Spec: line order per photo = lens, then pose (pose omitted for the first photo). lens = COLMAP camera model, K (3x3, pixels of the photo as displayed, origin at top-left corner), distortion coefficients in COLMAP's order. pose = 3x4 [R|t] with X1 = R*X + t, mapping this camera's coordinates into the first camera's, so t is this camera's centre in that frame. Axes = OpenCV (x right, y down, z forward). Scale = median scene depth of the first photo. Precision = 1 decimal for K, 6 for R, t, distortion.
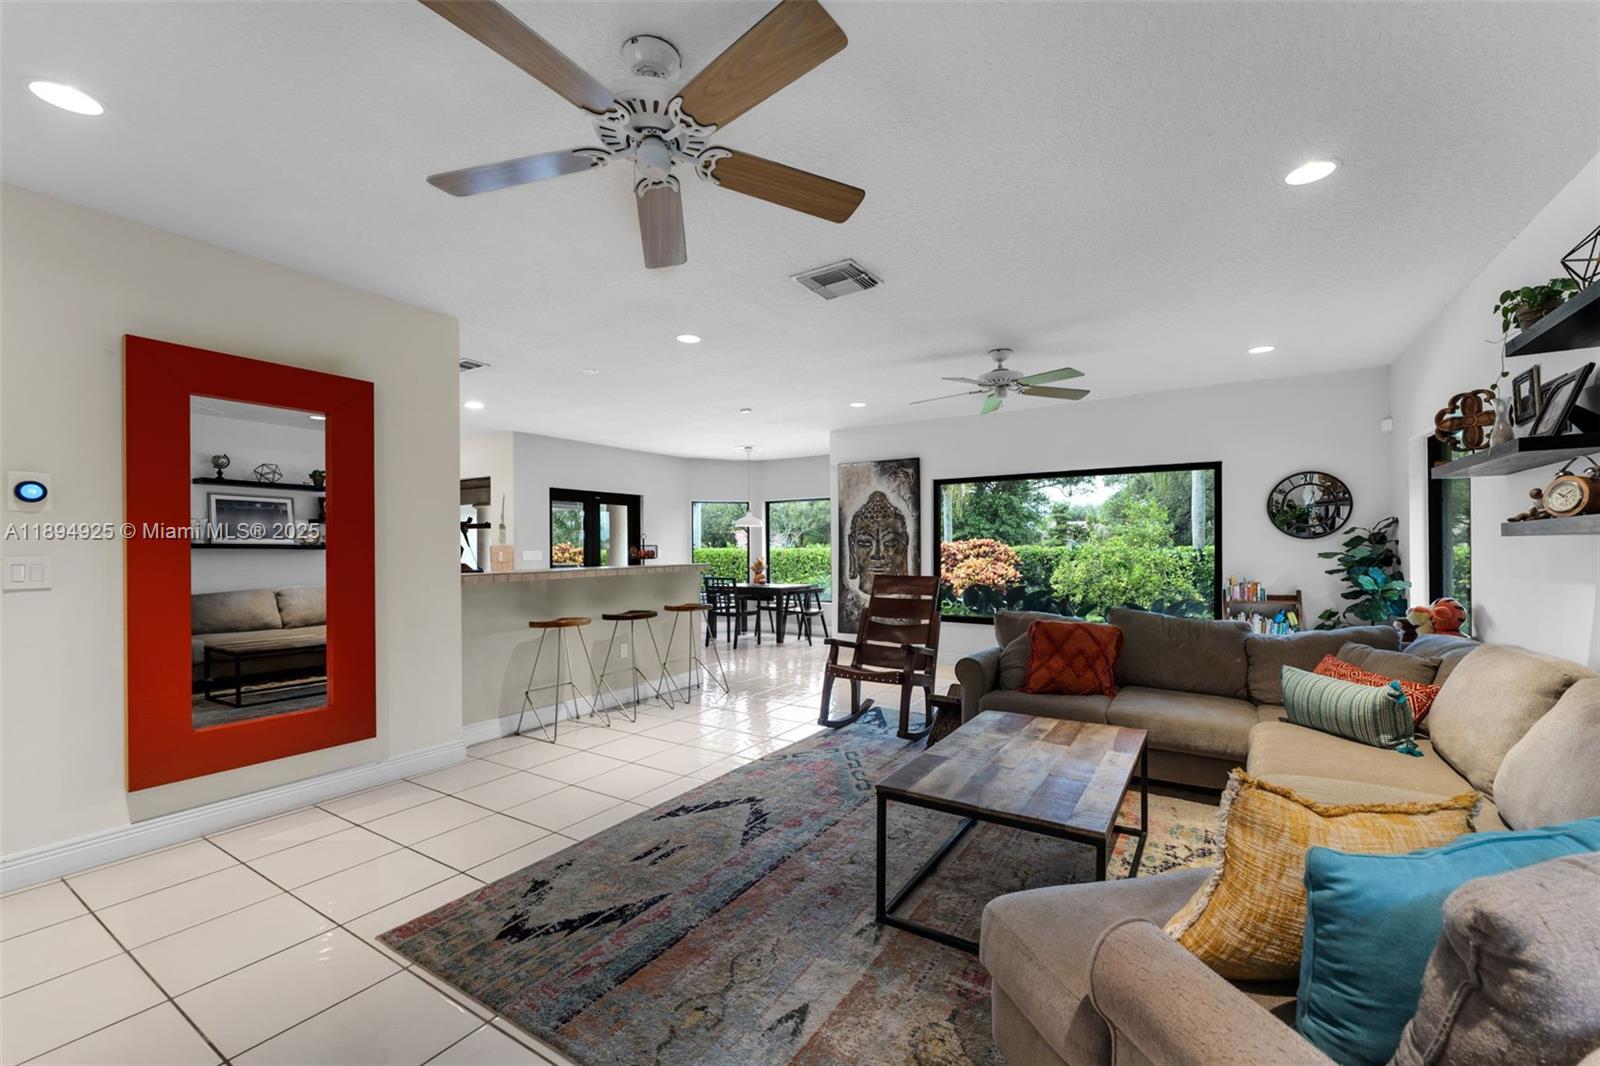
lens RADIAL K [[660.2, 0, 796.9], [0, 660.2, 540.2], [0, 0, 1]] dist [-0.002032, -0.000118]
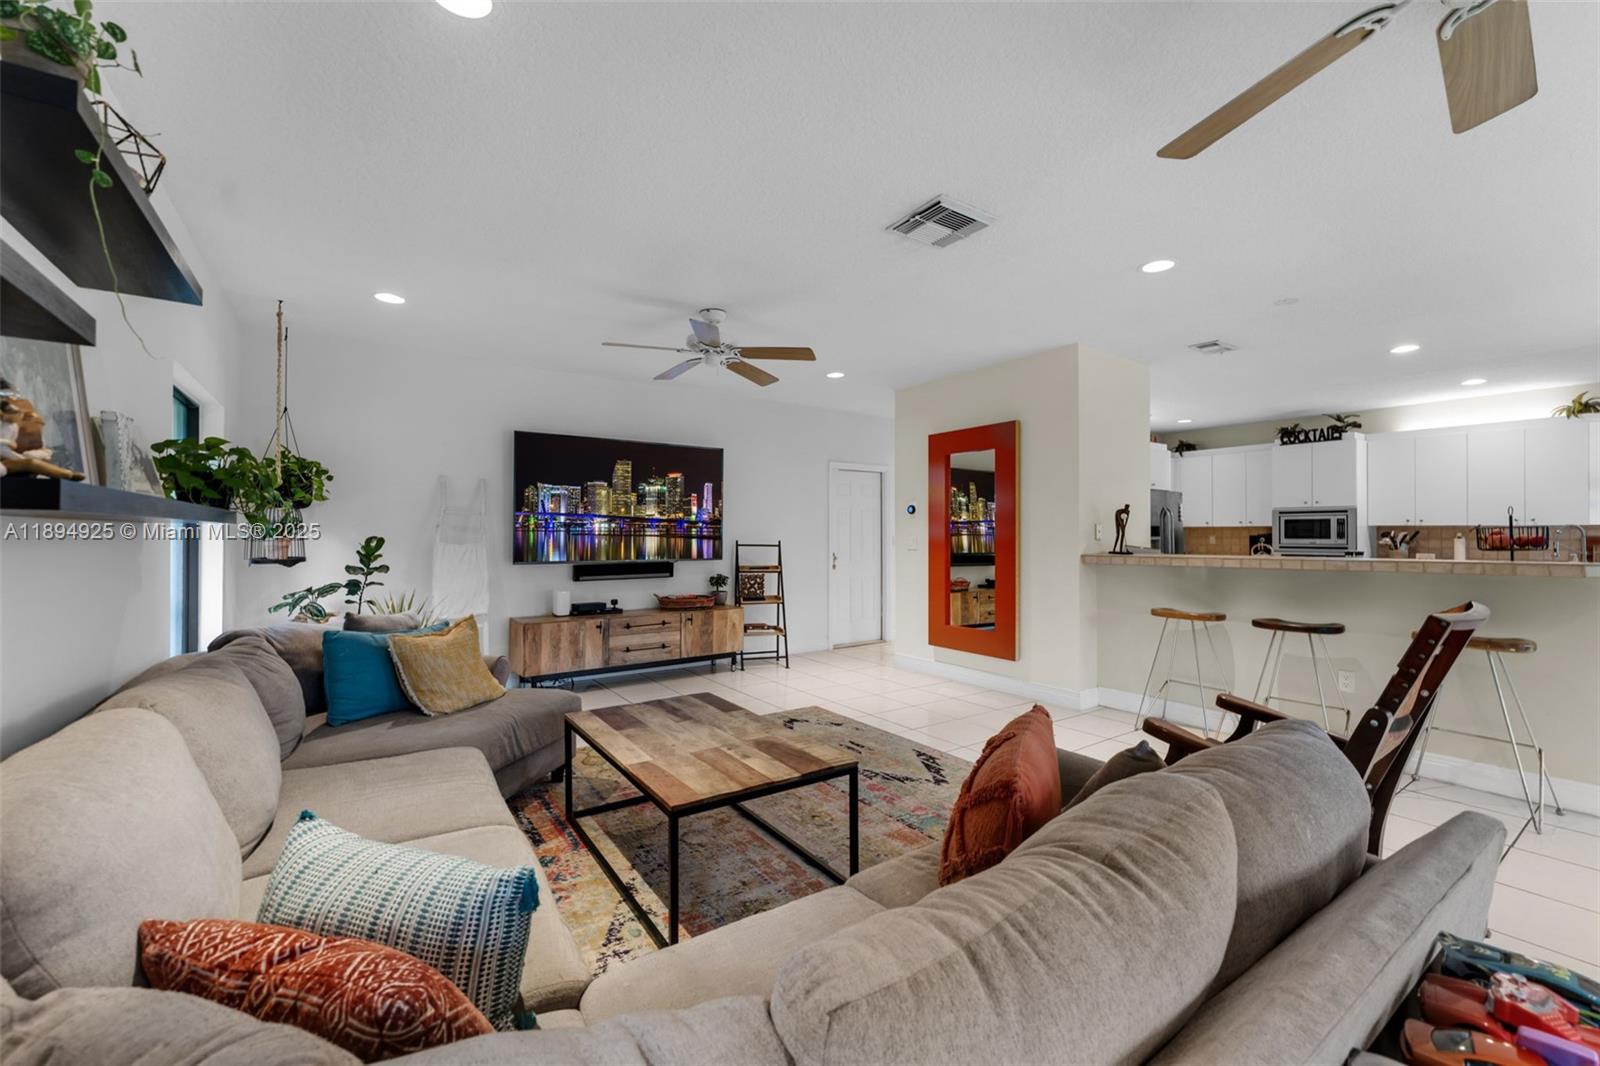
lens RADIAL K [[660.2, 0, 796.9], [0, 660.2, 540.2], [0, 0, 1]] dist [-0.002032, -0.000118]
pose [[-0.392912, 0.010004, -0.919522, 1.118468], [0.003476, 0.999950, 0.009393, 0.015640], [0.919570, 0.000494, -0.392927, 1.414758]]
